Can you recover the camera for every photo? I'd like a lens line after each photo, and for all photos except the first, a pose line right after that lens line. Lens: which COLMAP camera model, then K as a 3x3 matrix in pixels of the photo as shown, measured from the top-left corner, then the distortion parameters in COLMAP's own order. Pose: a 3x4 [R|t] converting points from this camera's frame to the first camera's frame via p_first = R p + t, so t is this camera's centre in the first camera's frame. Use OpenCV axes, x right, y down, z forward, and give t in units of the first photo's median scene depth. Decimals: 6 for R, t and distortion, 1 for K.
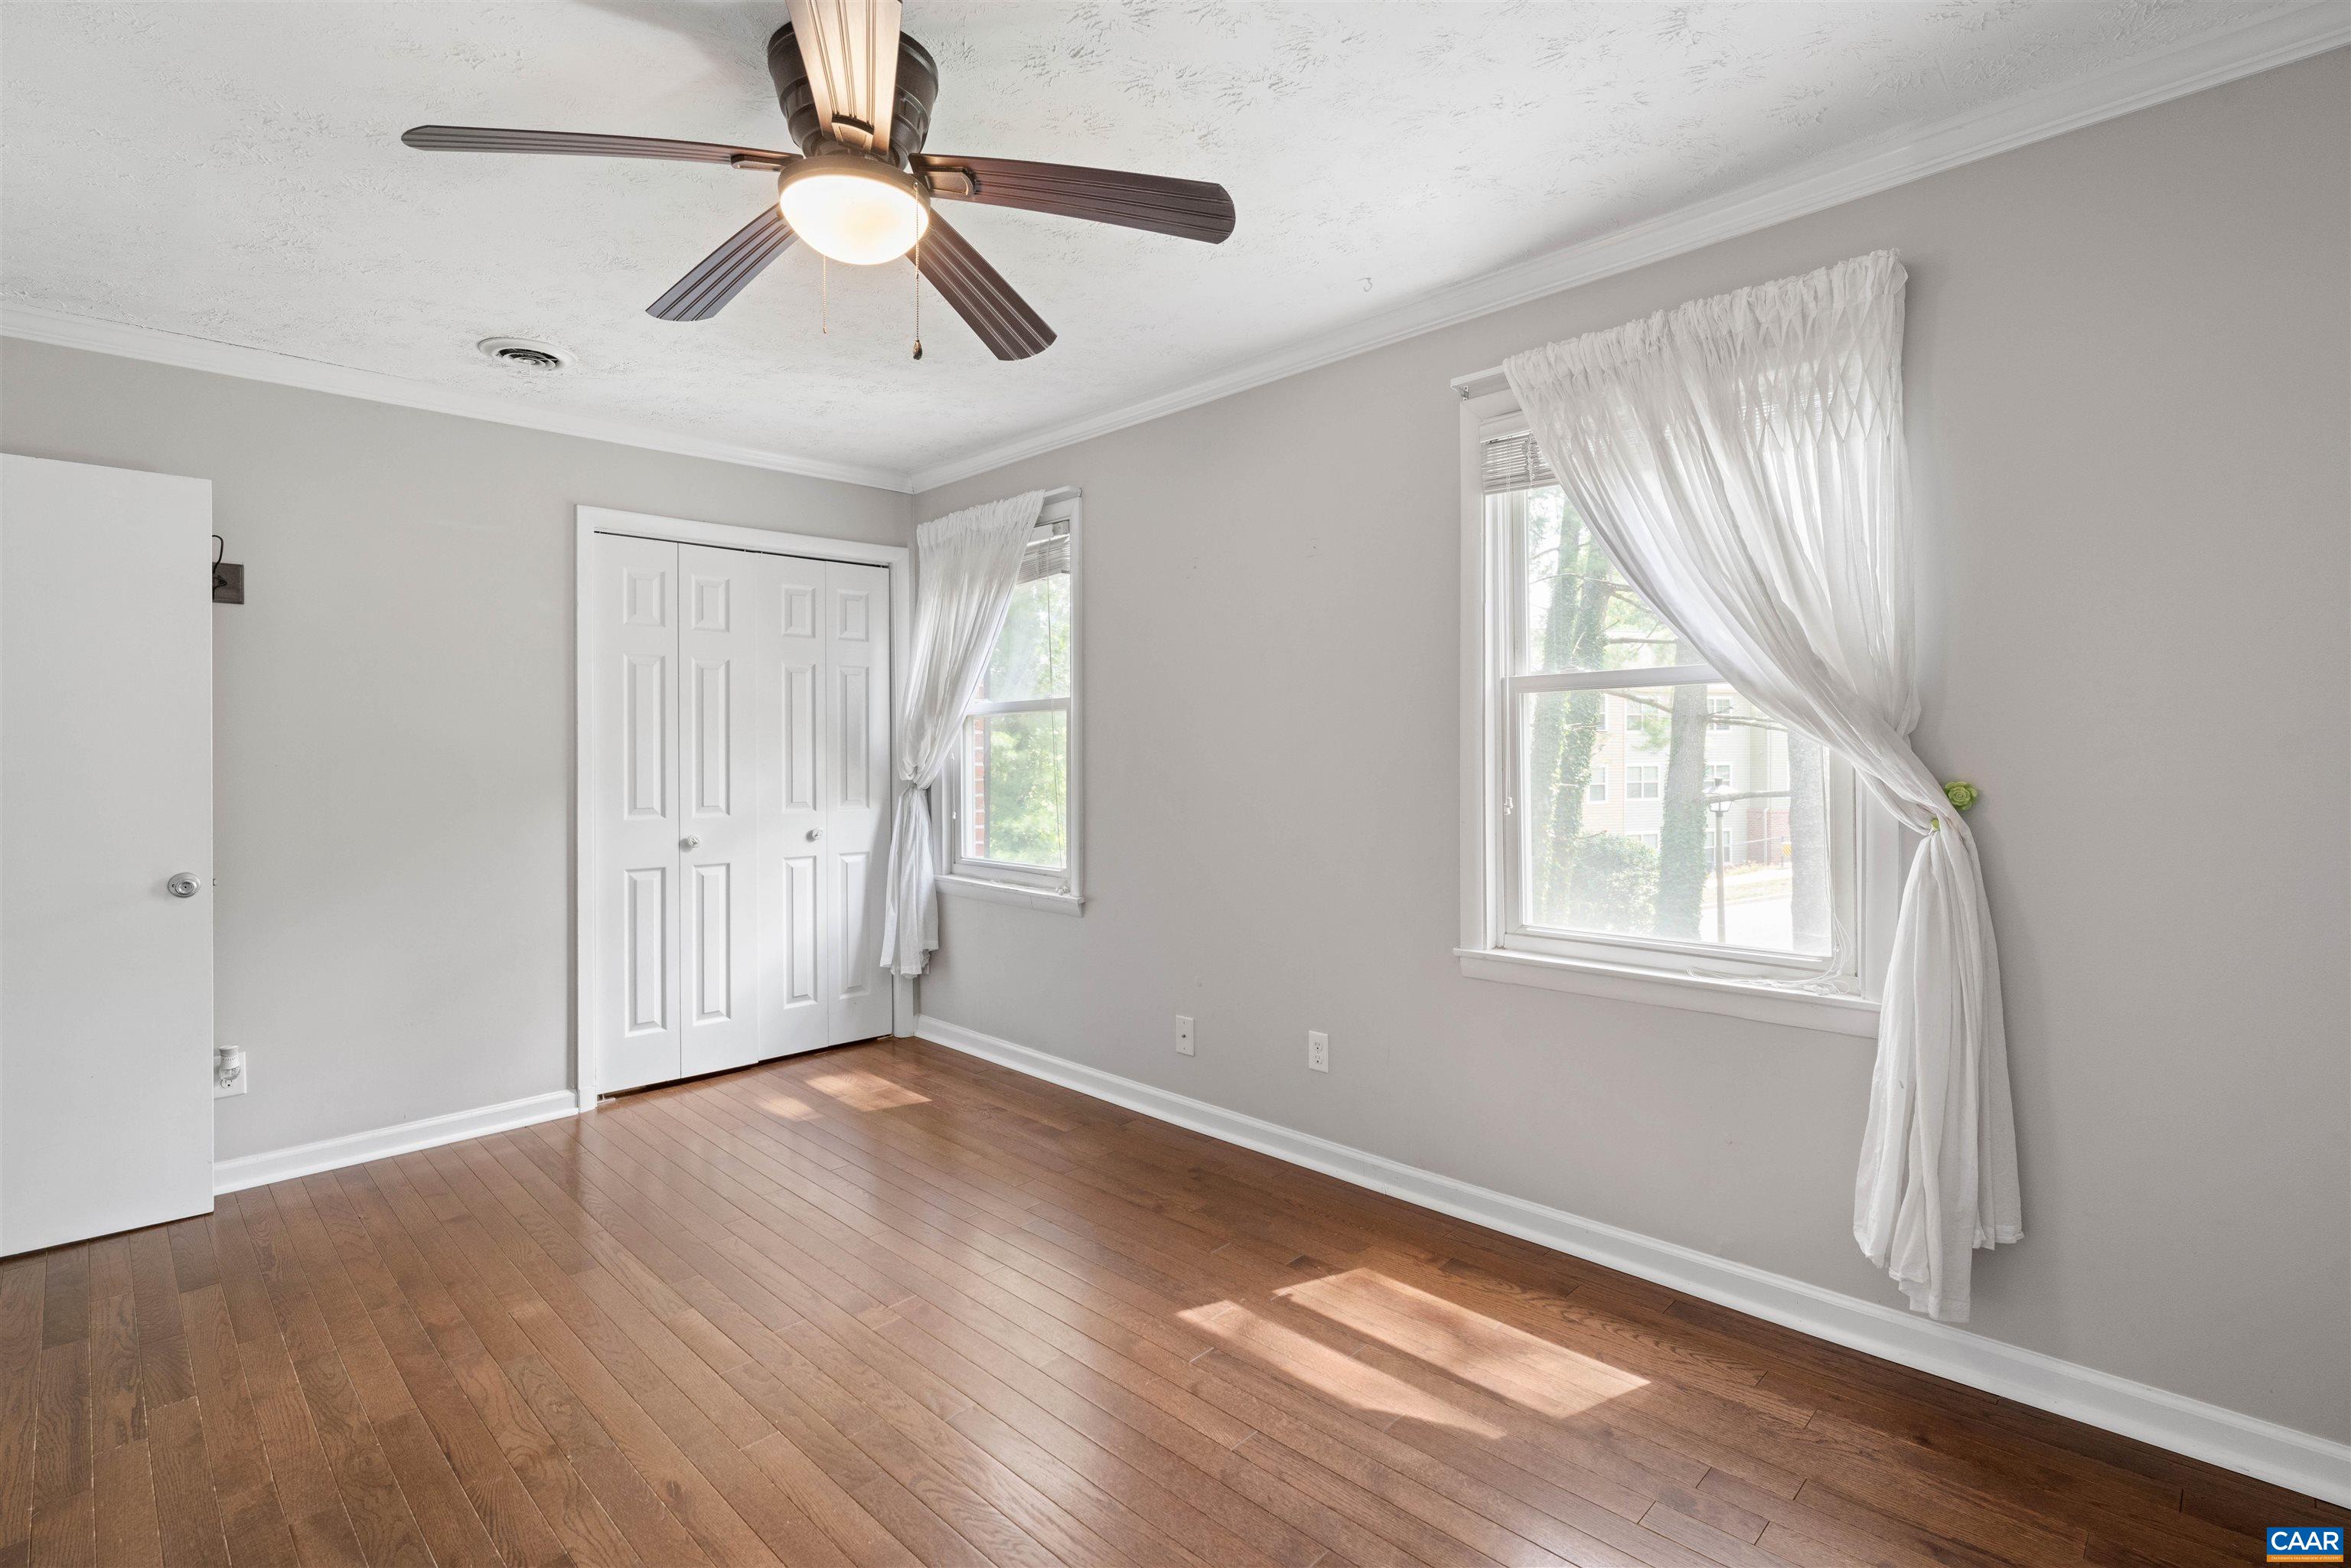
lens RADIAL K [[1085.8, 0, 1161.7], [0, 1085.8, 771.7], [0, 0, 1]] dist [-0.010955, -0.000155]
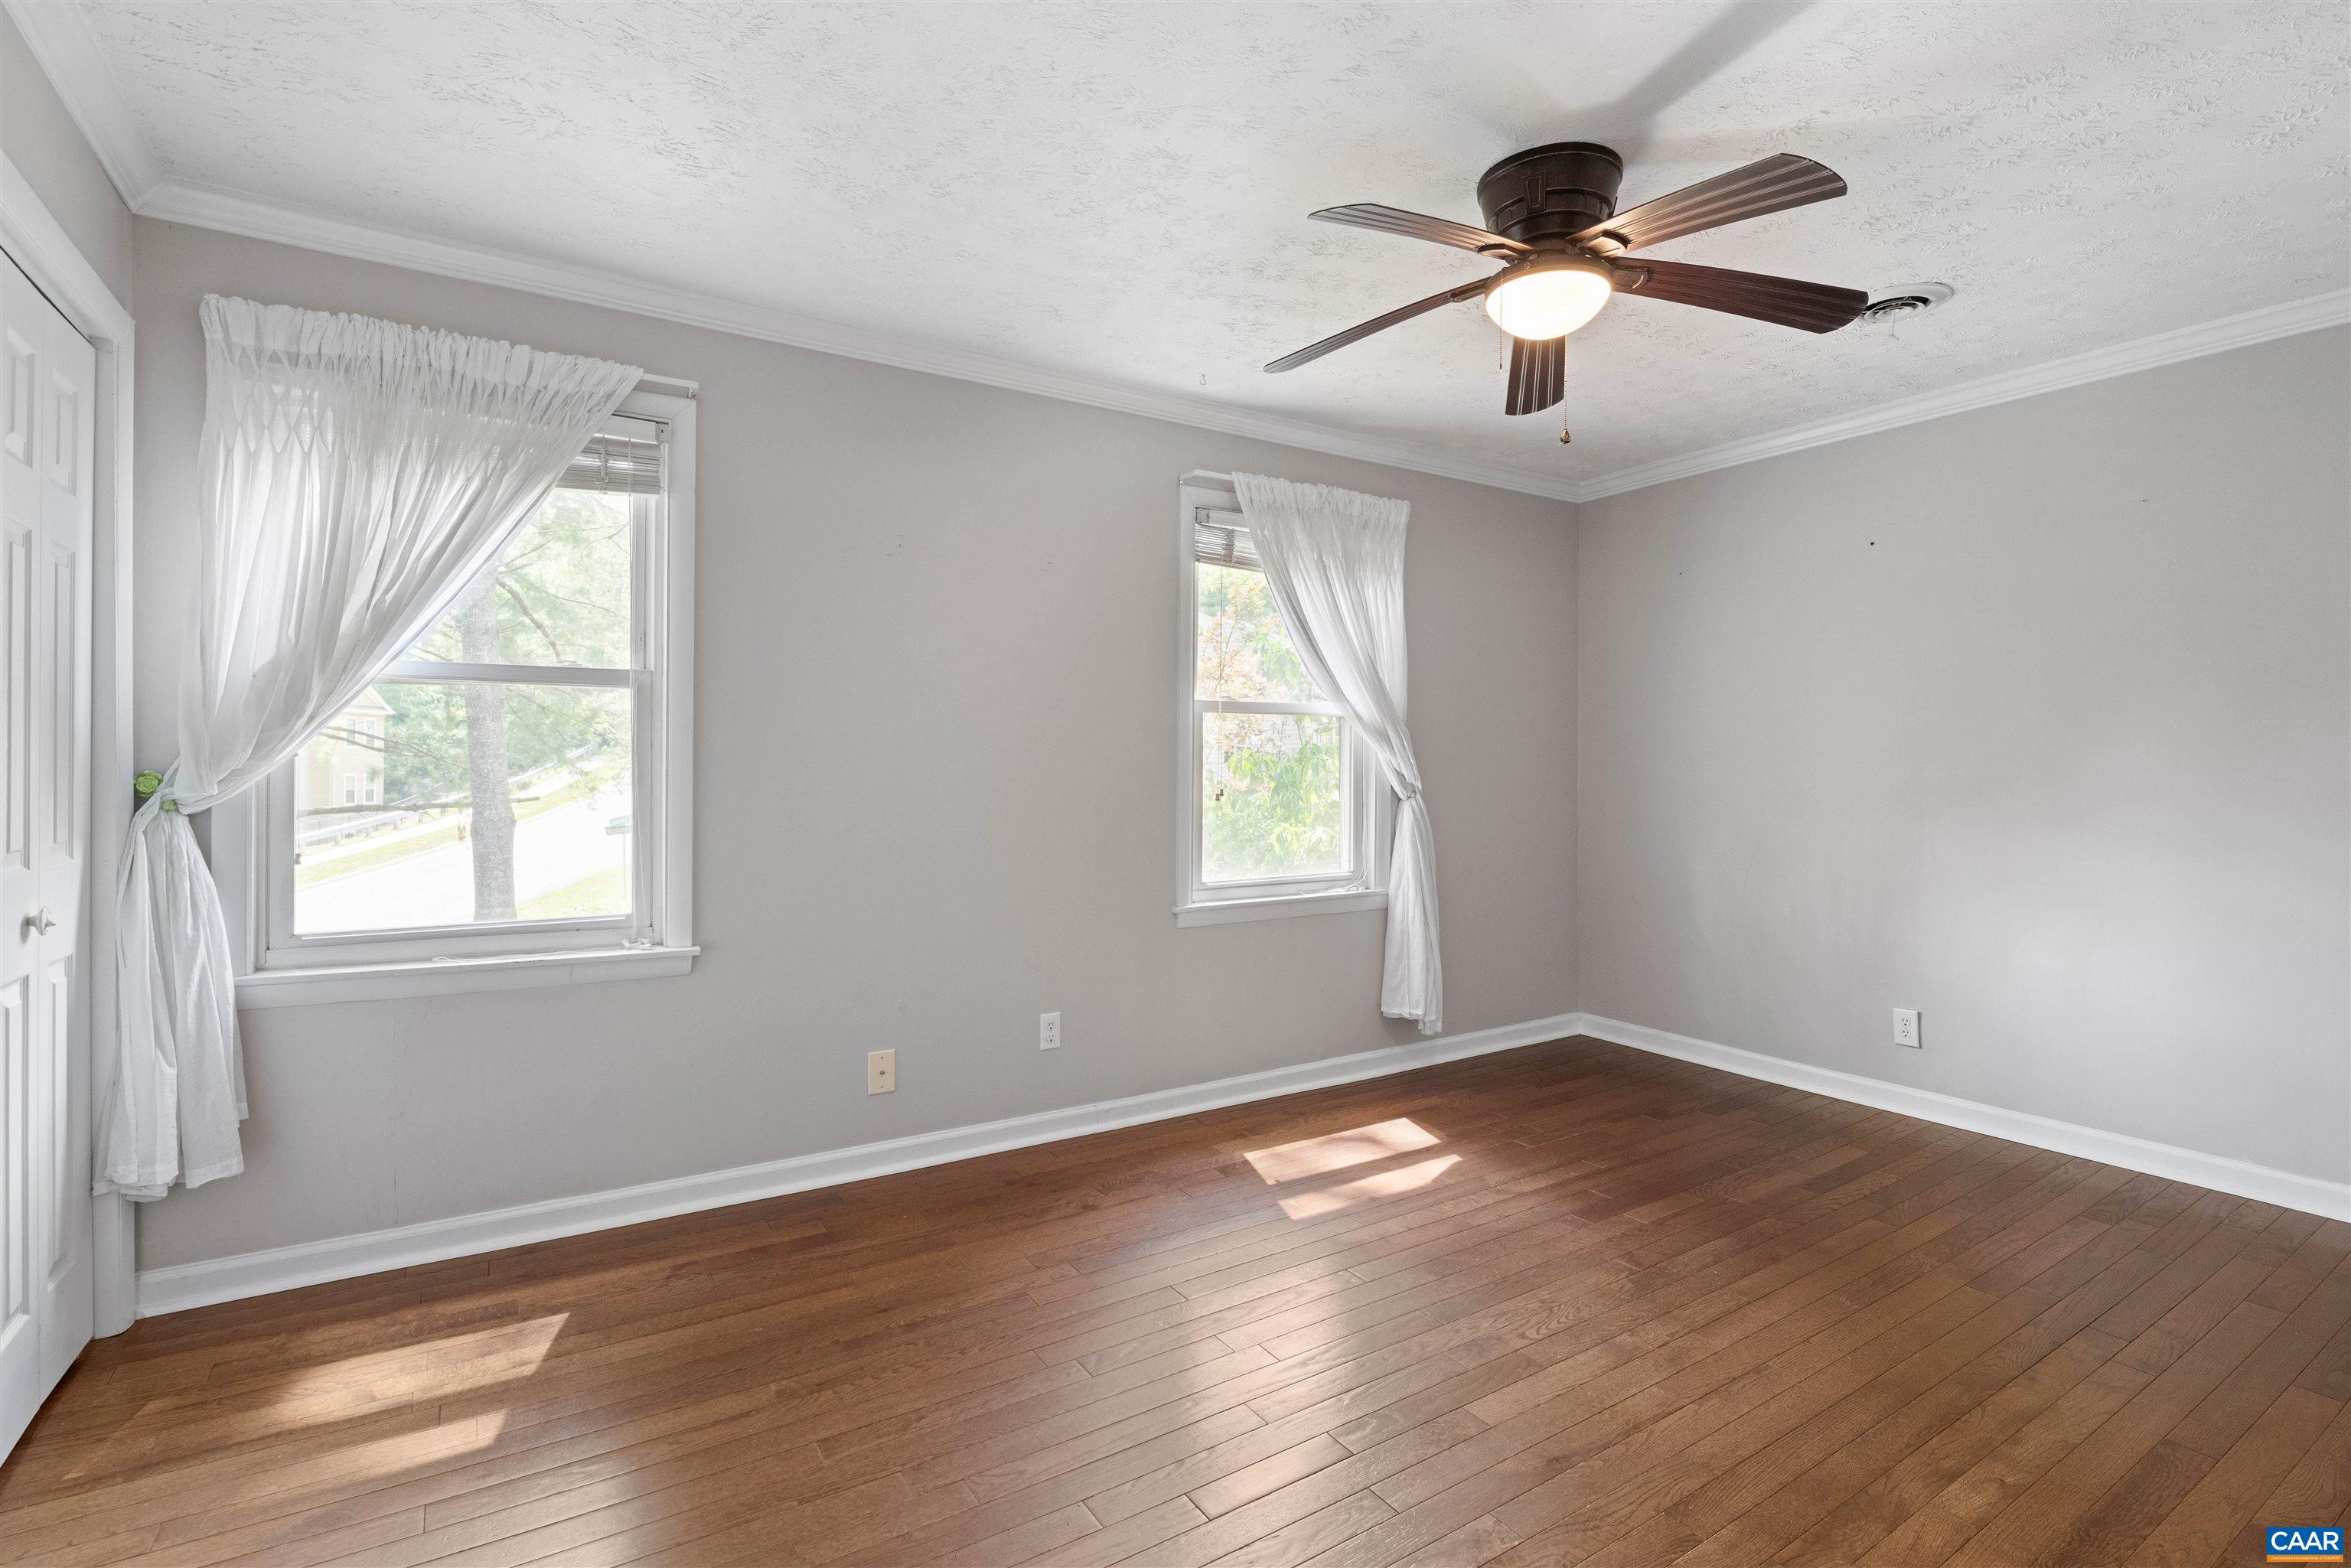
lens RADIAL K [[1085.8, 0, 1159.5], [0, 1085.8, 779.6], [0, 0, 1]] dist [-0.010955, -0.000155]
pose [[0.227748, -0.005998, 0.973702, -0.876786], [0.012504, 0.999917, 0.003235, 0.006284], [-0.973640, 0.011438, 0.227804, 0.645765]]
